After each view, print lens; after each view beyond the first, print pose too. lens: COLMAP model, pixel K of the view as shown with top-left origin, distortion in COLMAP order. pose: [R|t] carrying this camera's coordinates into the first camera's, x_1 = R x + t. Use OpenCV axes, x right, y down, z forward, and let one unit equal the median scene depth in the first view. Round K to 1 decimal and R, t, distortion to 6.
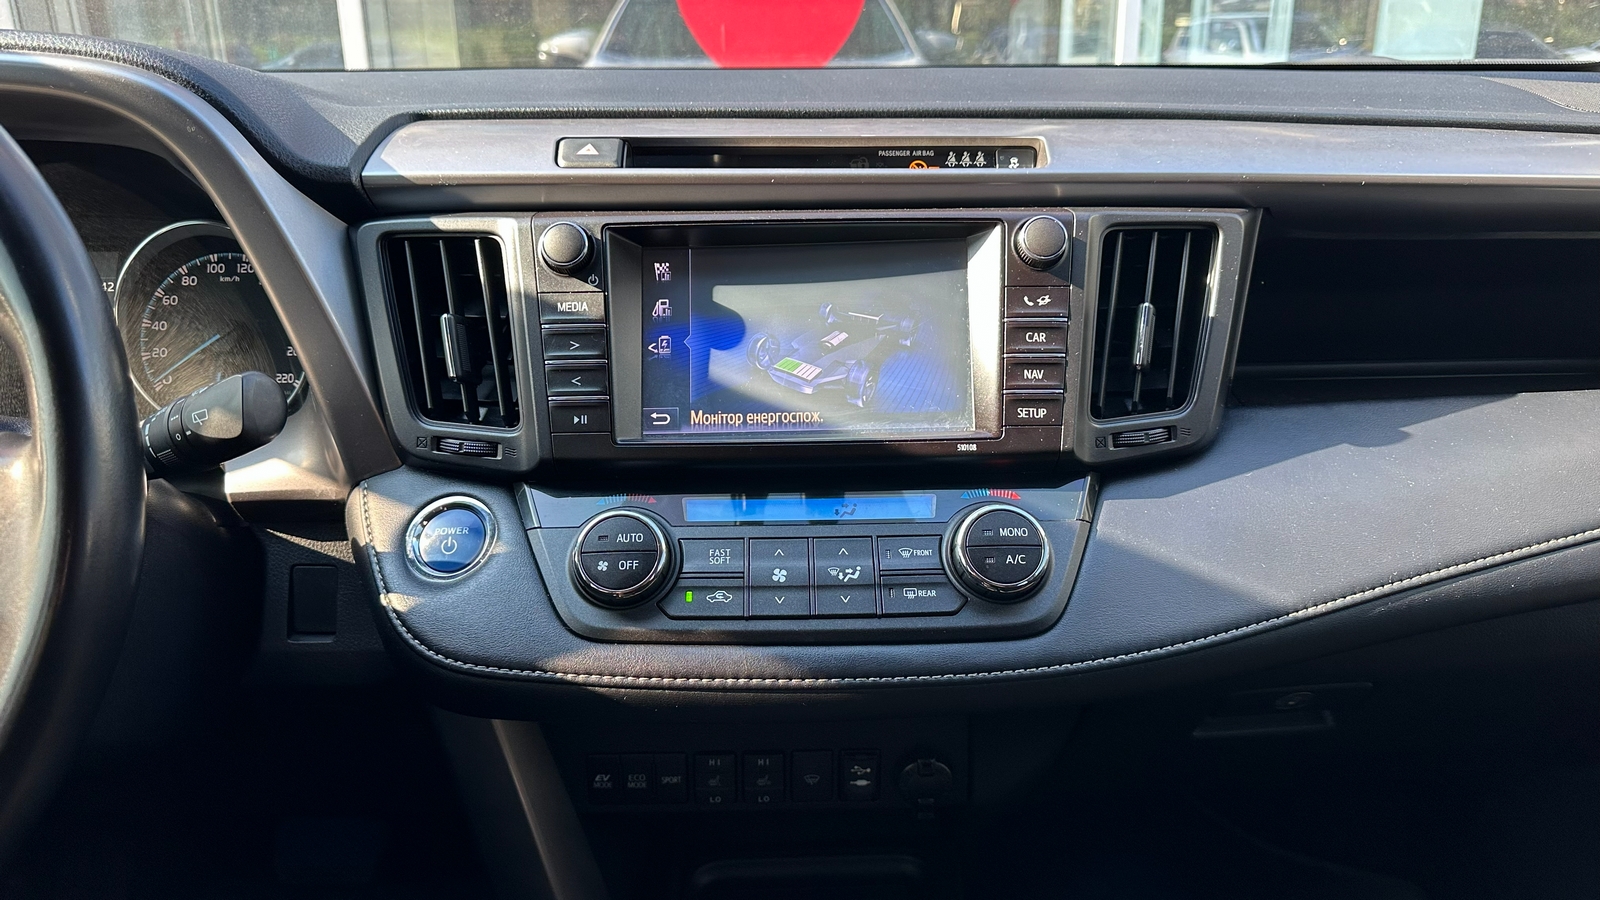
lens RADIAL K [[1078.6, 0, 820.7], [0, 1078.6, 452.1], [0, 0, 1]] dist [0.109691, -0.161993]
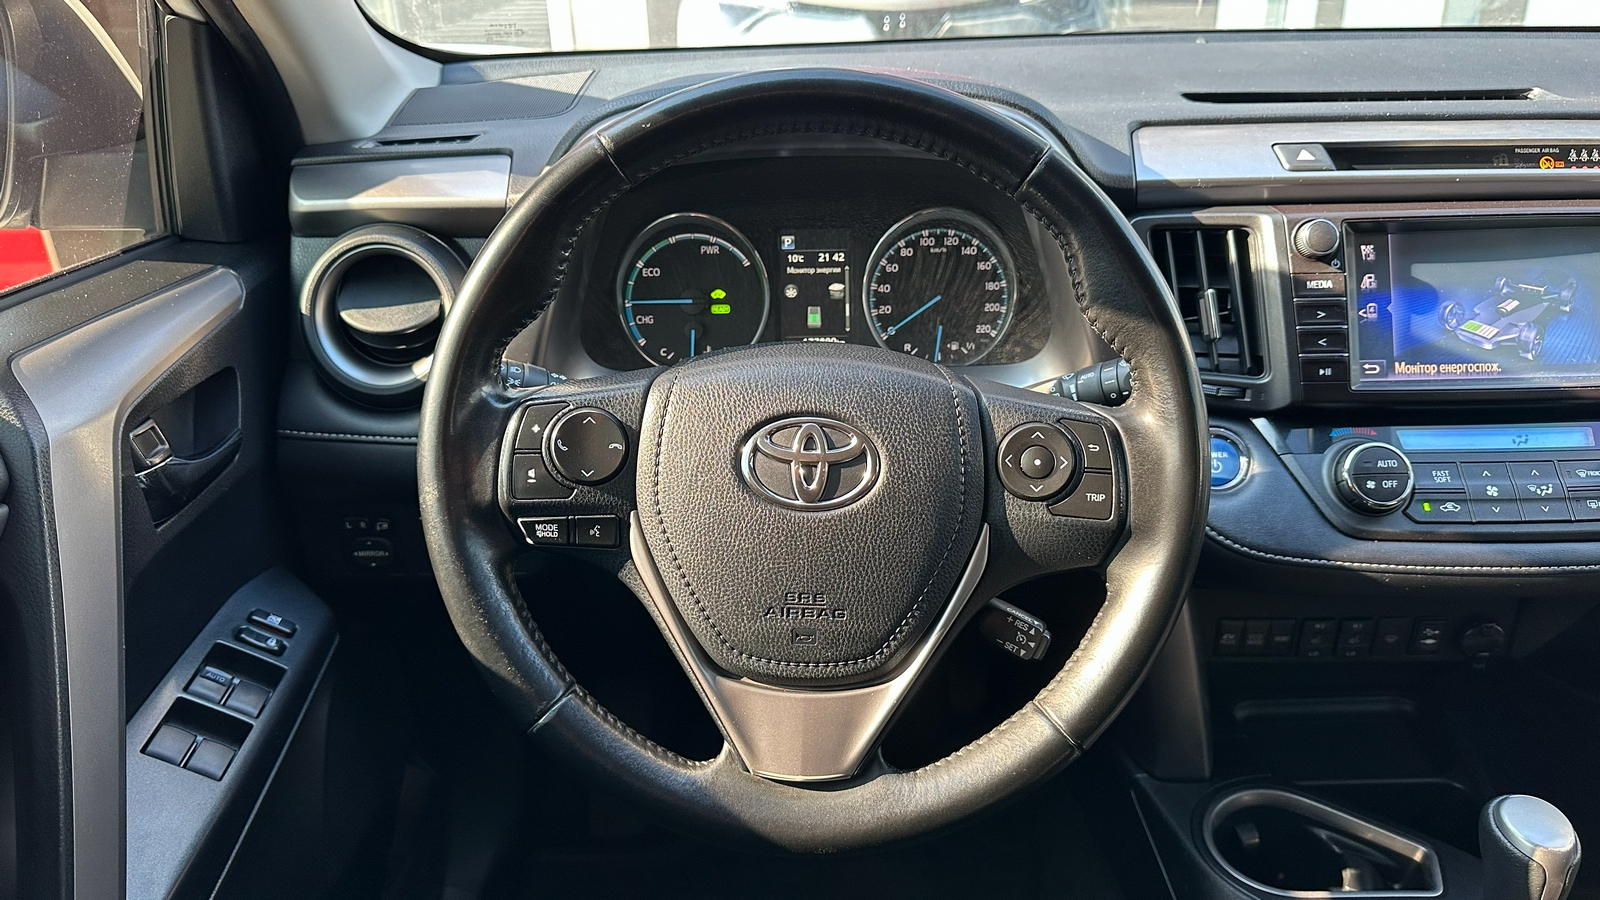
lens RADIAL K [[1078.6, 0, 820.7], [0, 1078.6, 452.1], [0, 0, 1]] dist [0.109691, -0.161993]
pose [[0.999644, -0.000038, -0.026693, -0.771381], [0.003205, 0.992933, 0.118630, -0.089946], [0.026500, -0.118674, 0.992580, -0.334463]]
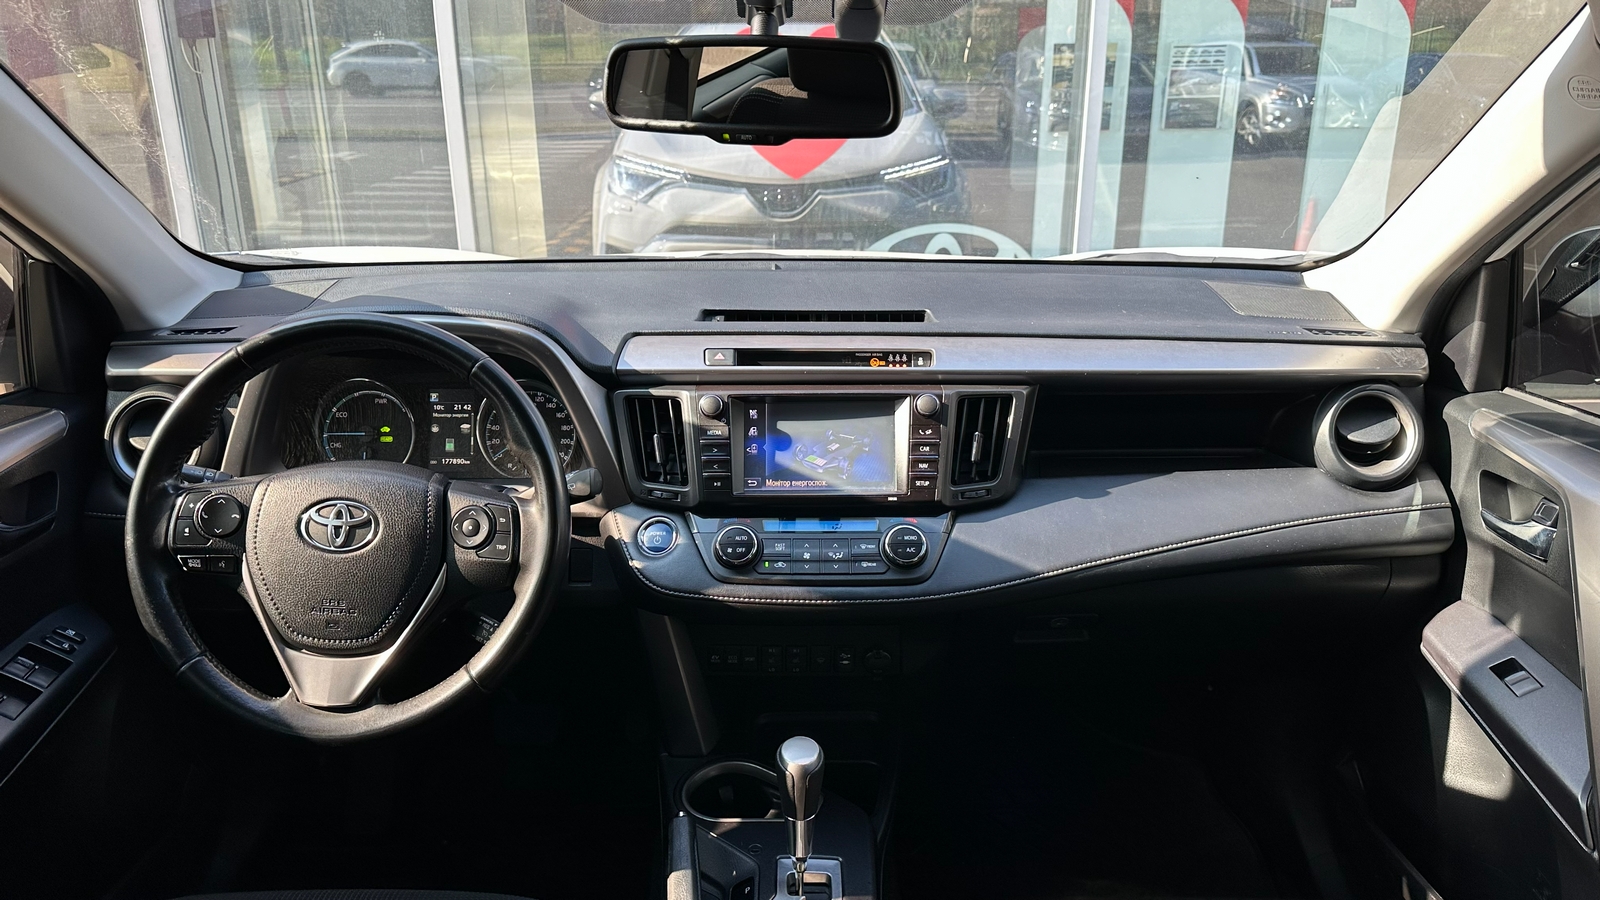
lens RADIAL K [[1078.6, 0, 820.7], [0, 1078.6, 452.1], [0, 0, 1]] dist [0.109691, -0.161993]
pose [[0.999882, 0.013747, -0.006862, 0.003221], [-0.013730, 0.999903, 0.002464, -0.100113], [0.006895, -0.002370, 0.999973, -1.164113]]
